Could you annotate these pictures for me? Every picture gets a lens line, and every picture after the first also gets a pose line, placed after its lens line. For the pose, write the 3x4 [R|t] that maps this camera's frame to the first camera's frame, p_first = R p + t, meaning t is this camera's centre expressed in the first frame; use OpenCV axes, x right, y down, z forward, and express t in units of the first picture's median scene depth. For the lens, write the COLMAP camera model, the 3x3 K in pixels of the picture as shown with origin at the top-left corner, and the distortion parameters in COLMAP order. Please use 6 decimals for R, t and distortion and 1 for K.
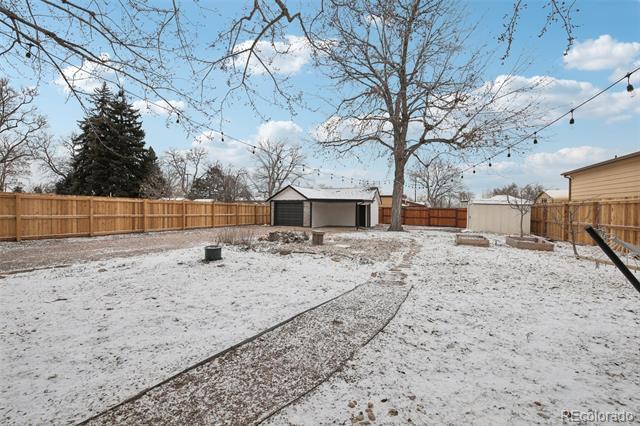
lens RADIAL K [[279.2, 0, 319.9], [0, 279.2, 211.7], [0, 0, 1]] dist [-0.013818, -0.000222]
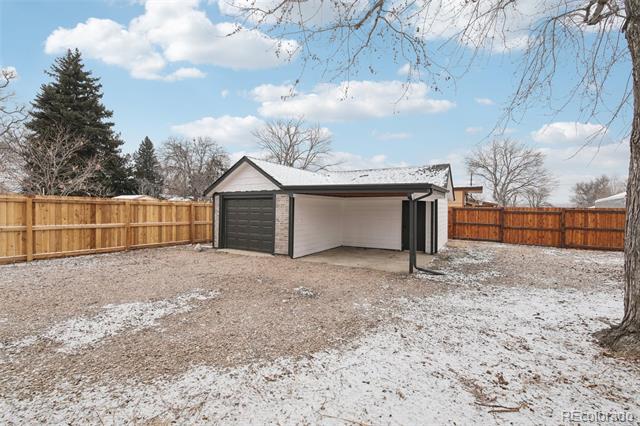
lens RADIAL K [[279.2, 0, 320.3], [0, 279.2, 213.8], [0, 0, 1]] dist [-0.013818, -0.000222]
pose [[0.990555, -0.000539, -0.137118, 0.063318], [0.000982, 0.999995, 0.003167, -0.007513], [0.137116, -0.003272, 0.990550, 0.566184]]
